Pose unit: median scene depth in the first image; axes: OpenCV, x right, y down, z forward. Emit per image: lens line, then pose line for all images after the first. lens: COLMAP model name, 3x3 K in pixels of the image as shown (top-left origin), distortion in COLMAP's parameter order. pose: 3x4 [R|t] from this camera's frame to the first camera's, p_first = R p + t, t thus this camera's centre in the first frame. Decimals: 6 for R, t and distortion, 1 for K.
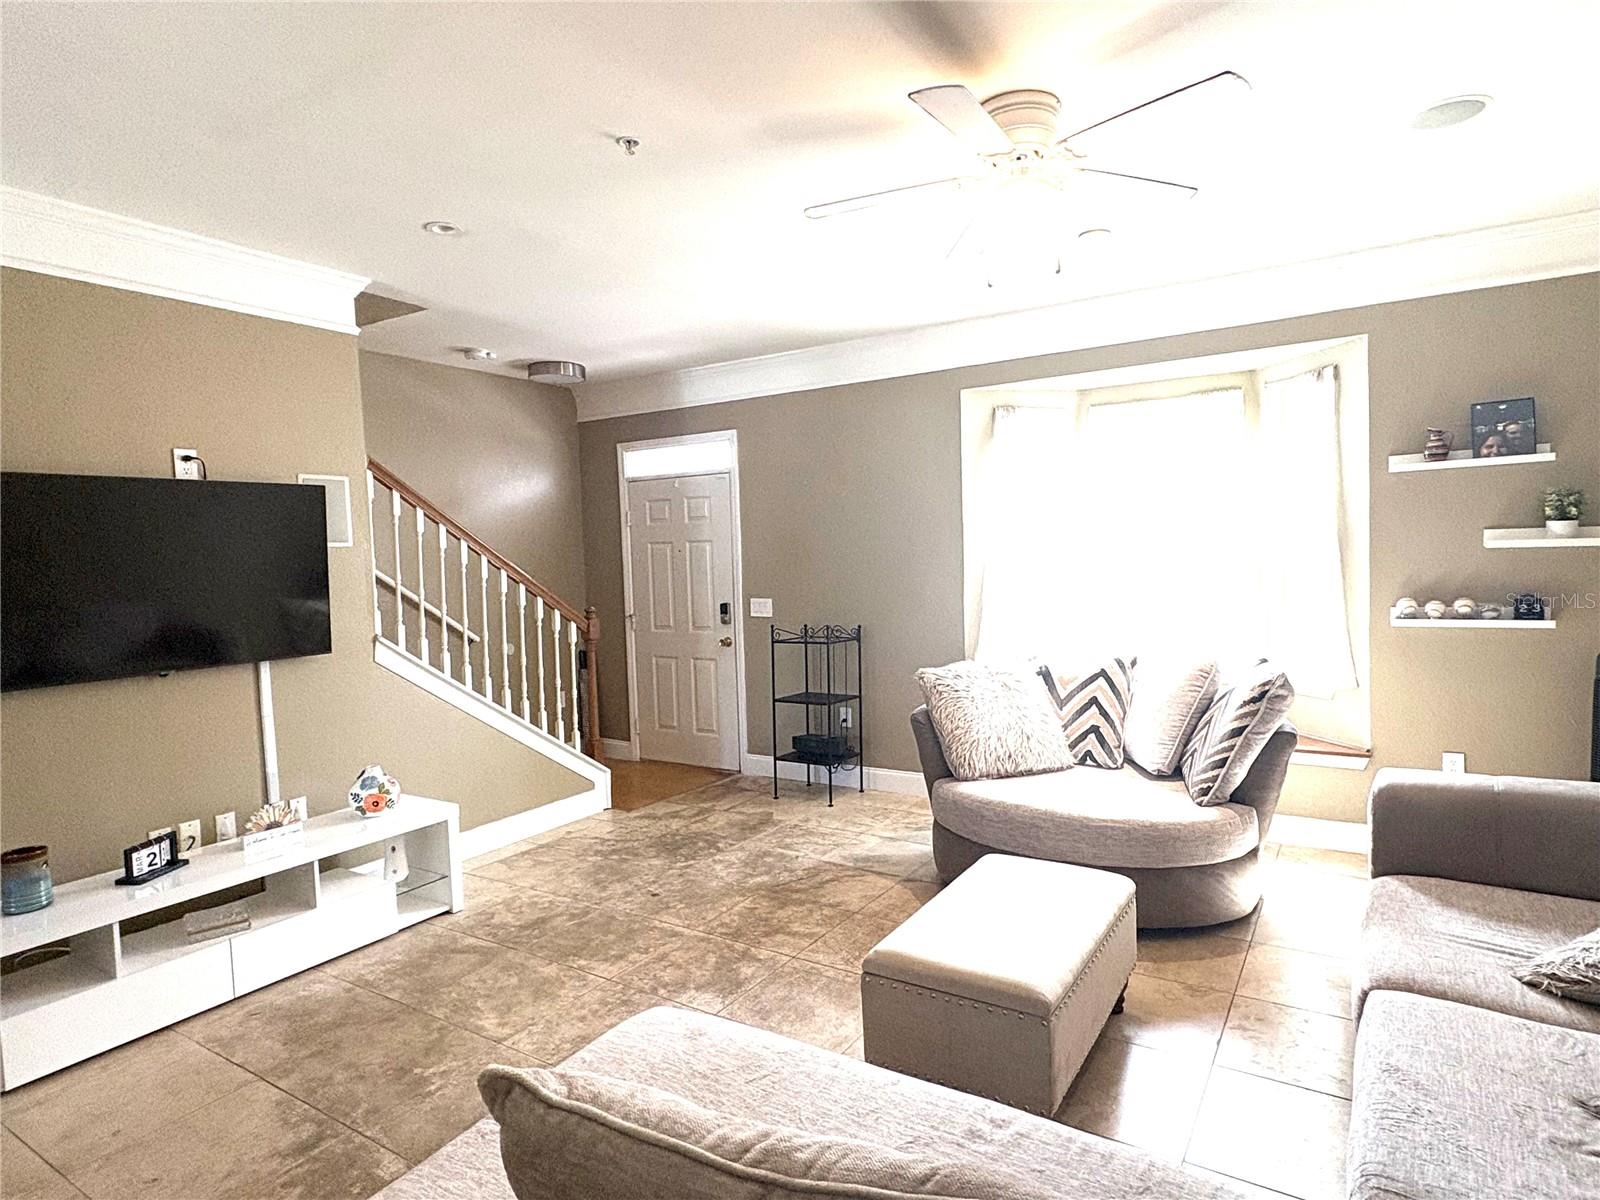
lens RADIAL K [[907.3, 0, 803.7], [0, 907.3, 601.0], [0, 0, 1]] dist [0.005170, 0.000200]
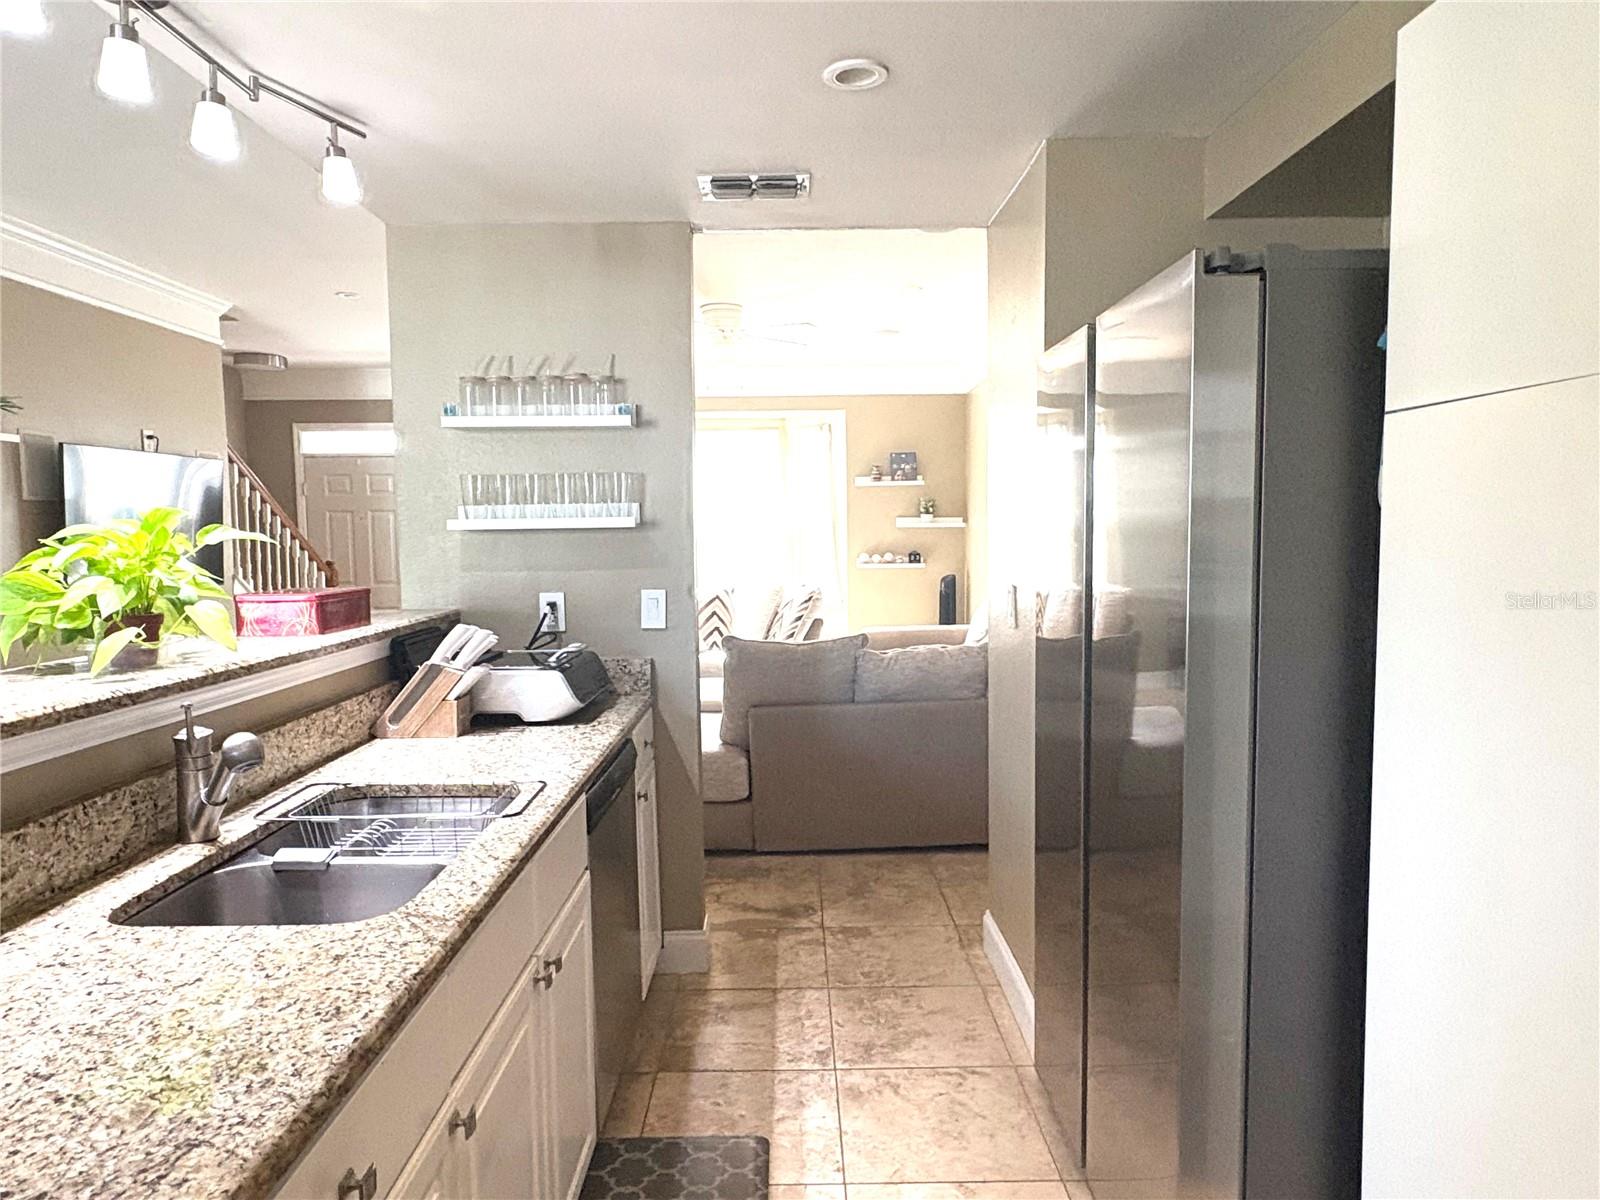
lens RADIAL K [[983.5, 0, 793.5], [0, 983.5, 600.2], [0, 0, 1]] dist [0.000249, 0.002799]
pose [[0.845766, -0.015067, 0.533342, -0.556812], [0.009979, 0.999873, 0.012423, 0.068433], [-0.533461, -0.005185, 0.845809, -0.655738]]
